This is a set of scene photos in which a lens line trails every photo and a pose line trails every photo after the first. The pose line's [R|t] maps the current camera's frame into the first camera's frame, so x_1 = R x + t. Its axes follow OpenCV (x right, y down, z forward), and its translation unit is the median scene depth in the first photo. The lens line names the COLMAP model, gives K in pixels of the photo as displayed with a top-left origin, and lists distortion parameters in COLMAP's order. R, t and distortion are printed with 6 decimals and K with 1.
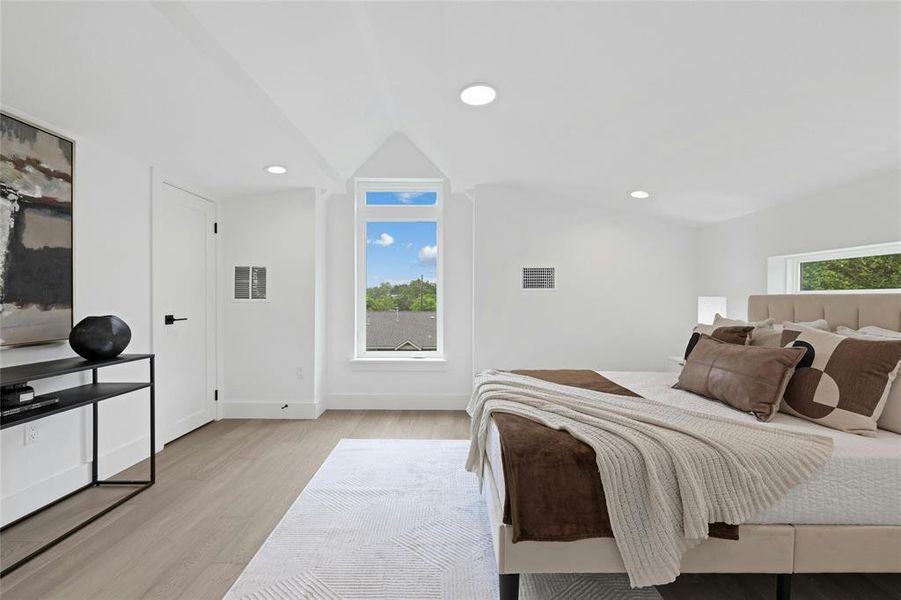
lens RADIAL K [[378.9, 0, 450.8], [0, 378.9, 300.6], [0, 0, 1]] dist [0.000012, -0.000174]
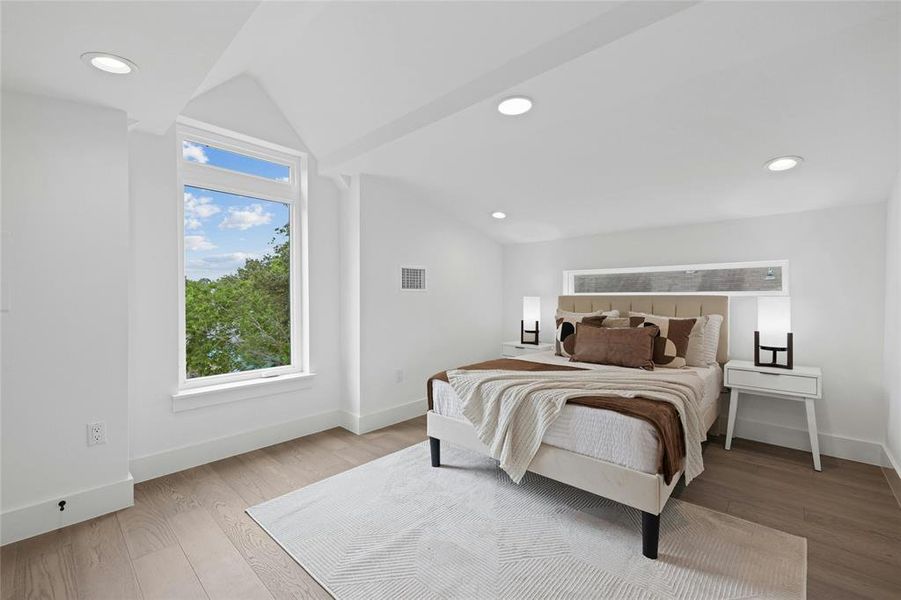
lens RADIAL K [[378.9, 0, 451.5], [0, 378.9, 298.6], [0, 0, 1]] dist [0.000012, -0.000174]
pose [[0.669897, -0.007544, 0.742415, -0.537730], [0.008190, 0.999963, 0.002772, -0.009012], [-0.742409, 0.004223, 0.669934, 0.273372]]
